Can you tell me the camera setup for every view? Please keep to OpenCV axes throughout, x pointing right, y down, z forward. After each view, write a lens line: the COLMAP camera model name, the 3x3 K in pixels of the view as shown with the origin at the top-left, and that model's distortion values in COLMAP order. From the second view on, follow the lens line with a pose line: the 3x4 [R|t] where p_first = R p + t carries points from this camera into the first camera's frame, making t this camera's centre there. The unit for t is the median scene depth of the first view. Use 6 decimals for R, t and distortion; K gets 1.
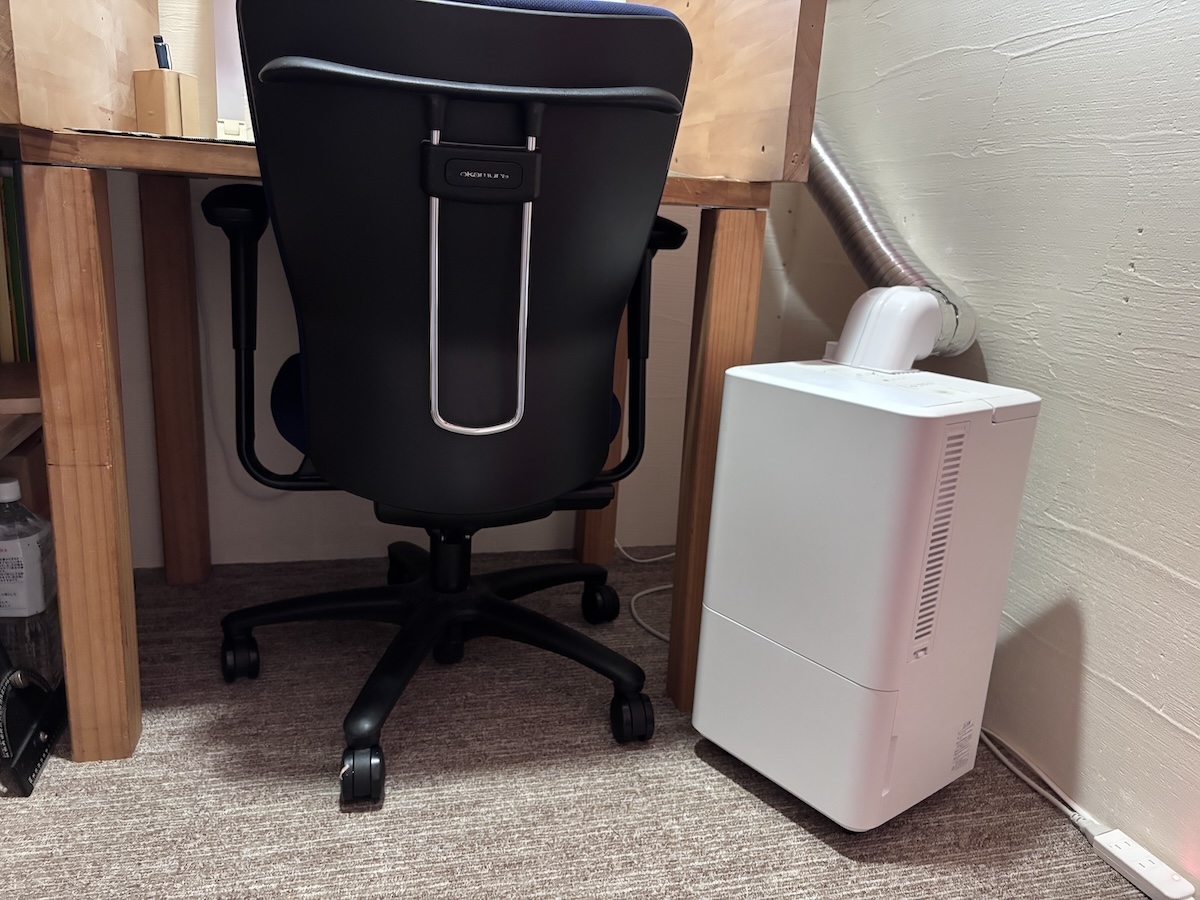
lens RADIAL K [[910.7, 0, 600.0], [0, 910.7, 450.0], [0, 0, 1]] dist [0.006848, 0.002026]
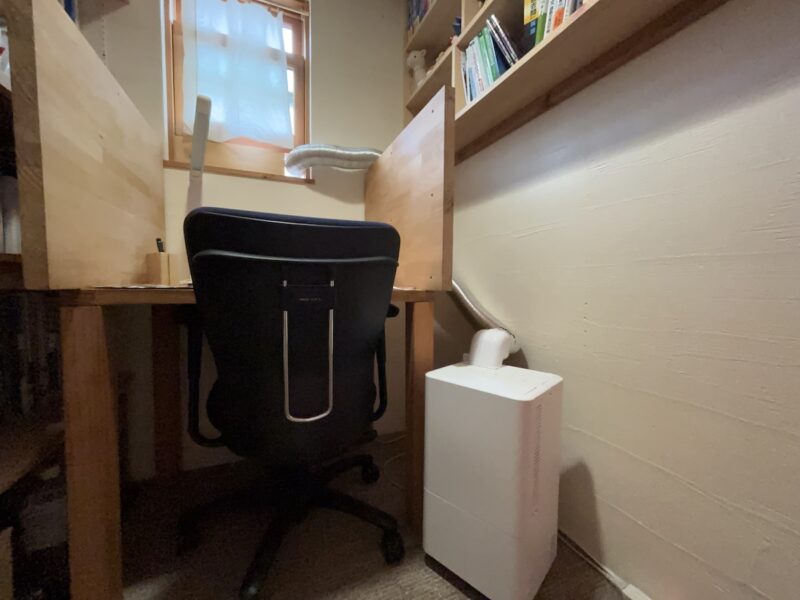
lens RADIAL K [[316.0, 0, 400.0], [0, 316.0, 300.0], [0, 0, 1]] dist [-0.001487, -0.000352]
pose [[0.987313, -0.056018, 0.148576, -0.024480], [0.084599, 0.977415, -0.193656, -0.116079], [-0.134372, 0.203769, 0.969754, 0.219477]]
